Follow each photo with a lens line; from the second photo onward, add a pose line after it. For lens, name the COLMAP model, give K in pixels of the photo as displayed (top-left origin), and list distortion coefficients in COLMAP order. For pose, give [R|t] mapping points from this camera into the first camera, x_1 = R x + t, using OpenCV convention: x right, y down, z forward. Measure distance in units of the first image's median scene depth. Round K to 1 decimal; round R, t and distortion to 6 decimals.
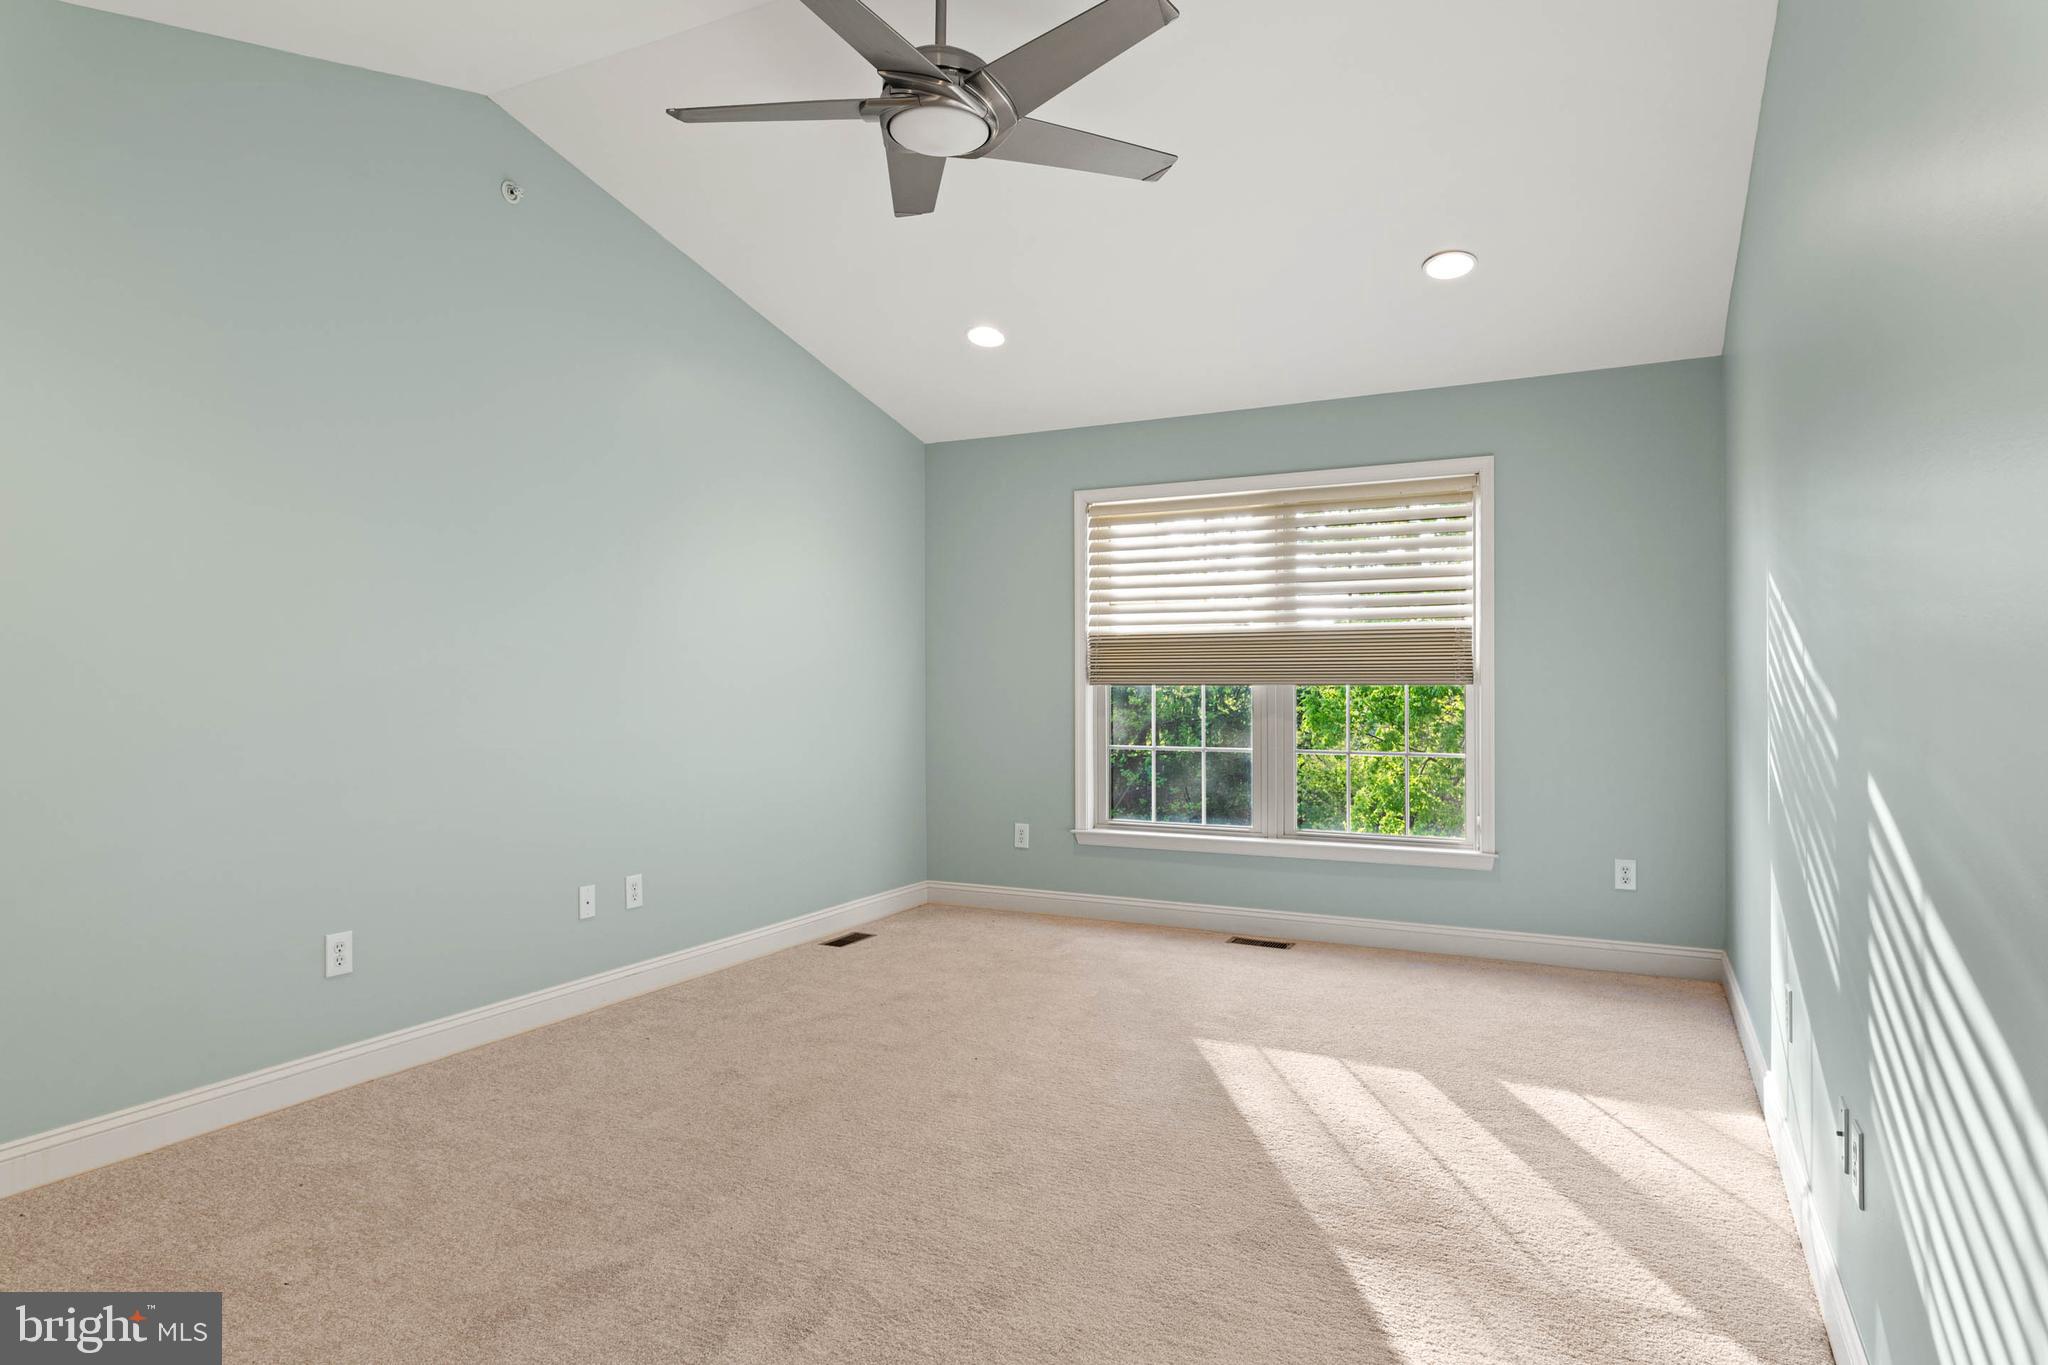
lens RADIAL K [[1180.3, 0, 1026.7], [0, 1180.3, 678.2], [0, 0, 1]] dist [0.000828, 0.001109]
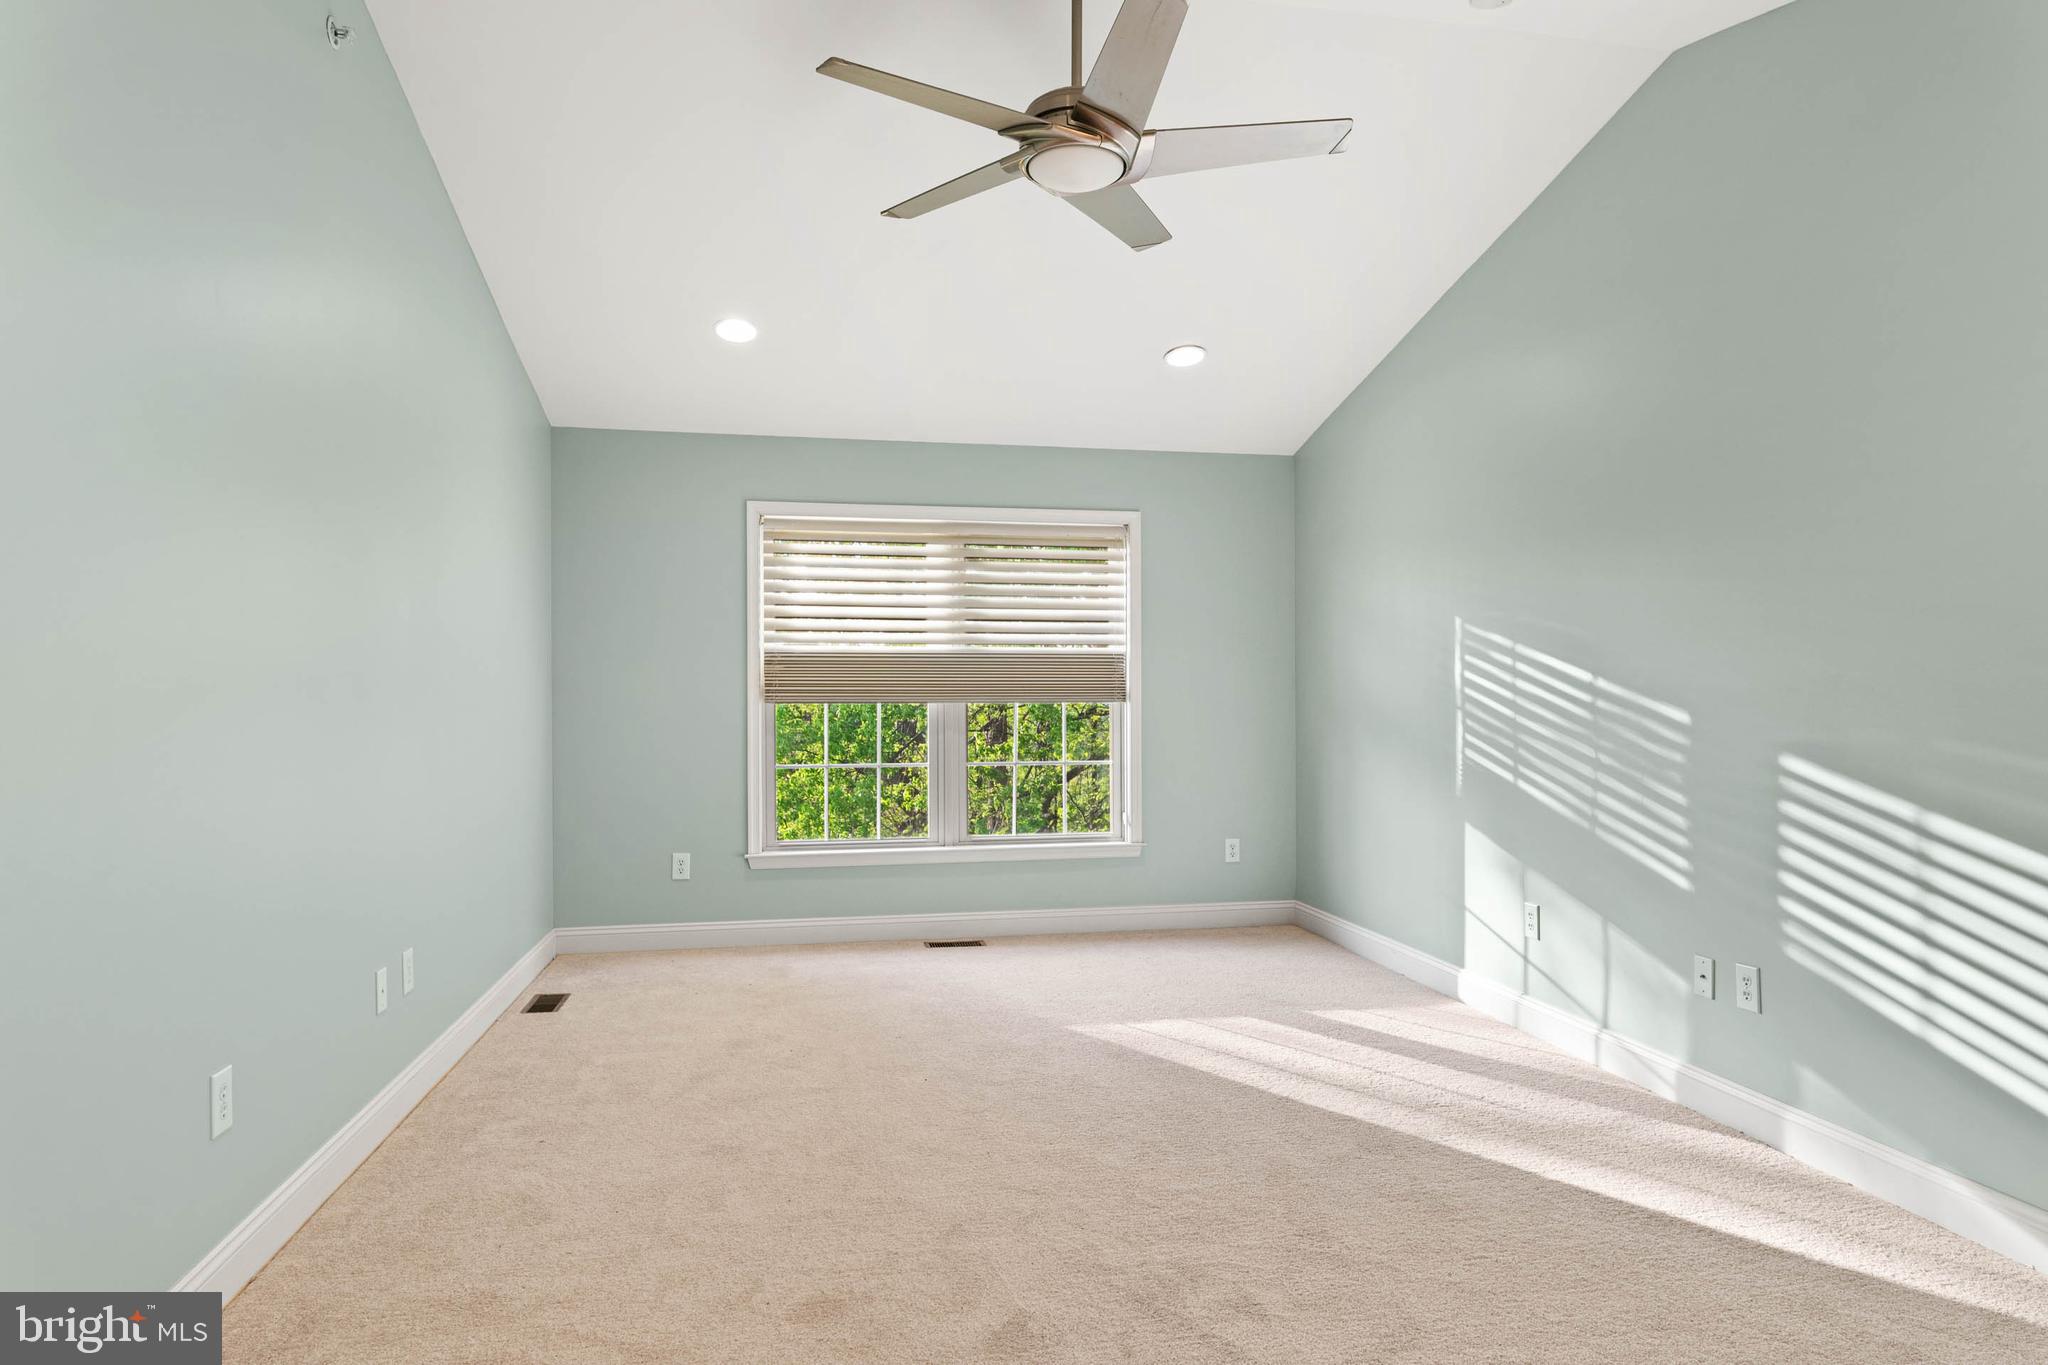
lens RADIAL K [[1180.3, 0, 1040.6], [0, 1180.3, 693.3], [0, 0, 1]] dist [0.000828, 0.001109]
pose [[0.785395, 0.002661, 0.618989, -0.421281], [-0.001081, 0.999995, -0.002927, 0.000131], [-0.618994, 0.001629, 0.785394, 0.116178]]
